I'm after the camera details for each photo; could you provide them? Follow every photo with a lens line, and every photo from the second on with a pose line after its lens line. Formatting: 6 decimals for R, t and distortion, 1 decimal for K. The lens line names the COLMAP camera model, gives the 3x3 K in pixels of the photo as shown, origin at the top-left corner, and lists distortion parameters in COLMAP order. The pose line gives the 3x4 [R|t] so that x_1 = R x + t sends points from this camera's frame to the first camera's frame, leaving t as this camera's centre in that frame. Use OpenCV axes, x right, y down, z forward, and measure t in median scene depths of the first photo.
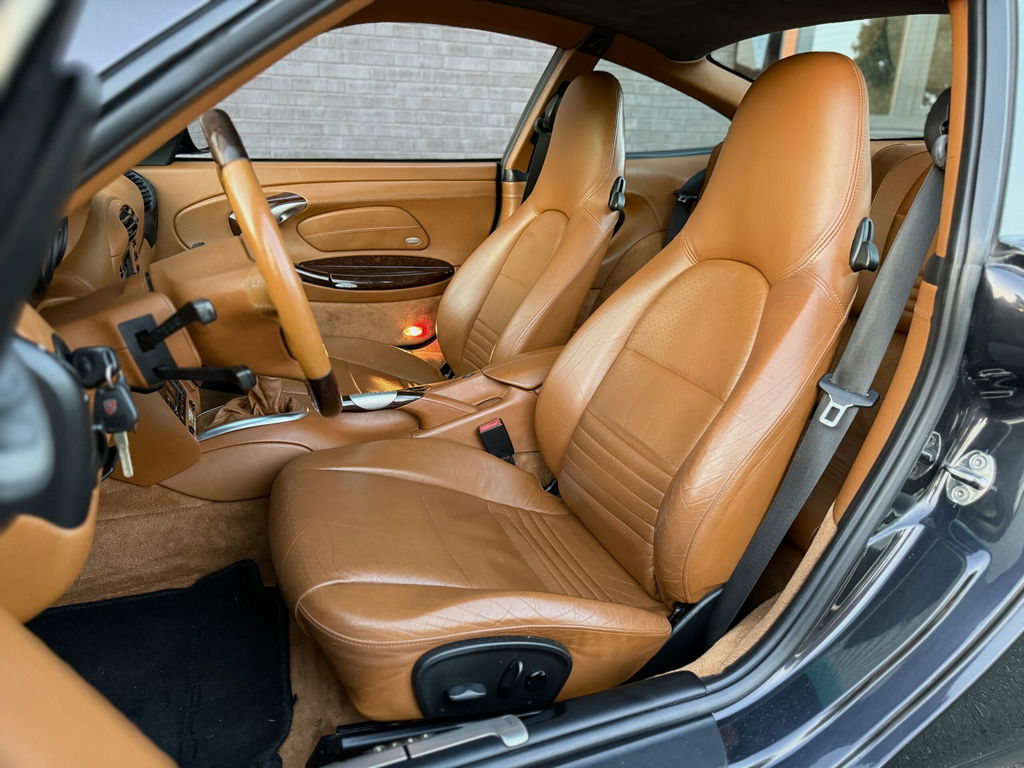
lens RADIAL K [[715.1, 0, 504.7], [0, 715.1, 383.6], [0, 0, 1]] dist [0.007055, -0.012814]
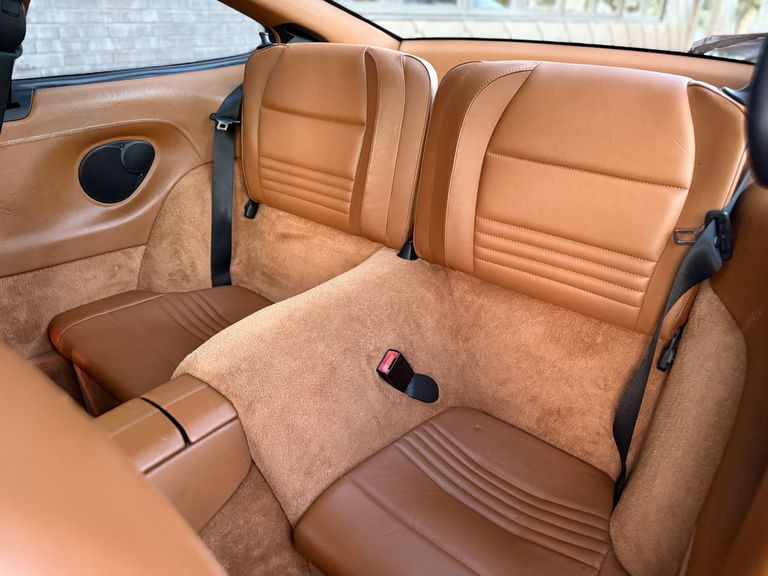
lens RADIAL K [[536.3, 0, 384.8], [0, 536.3, 287.1], [0, 0, 1]] dist [0.007055, -0.012814]
pose [[0.871833, -0.231113, 0.431850, 0.100747], [0.169984, 0.969647, 0.175756, -0.151930], [-0.459362, -0.079822, 0.884655, 0.350382]]
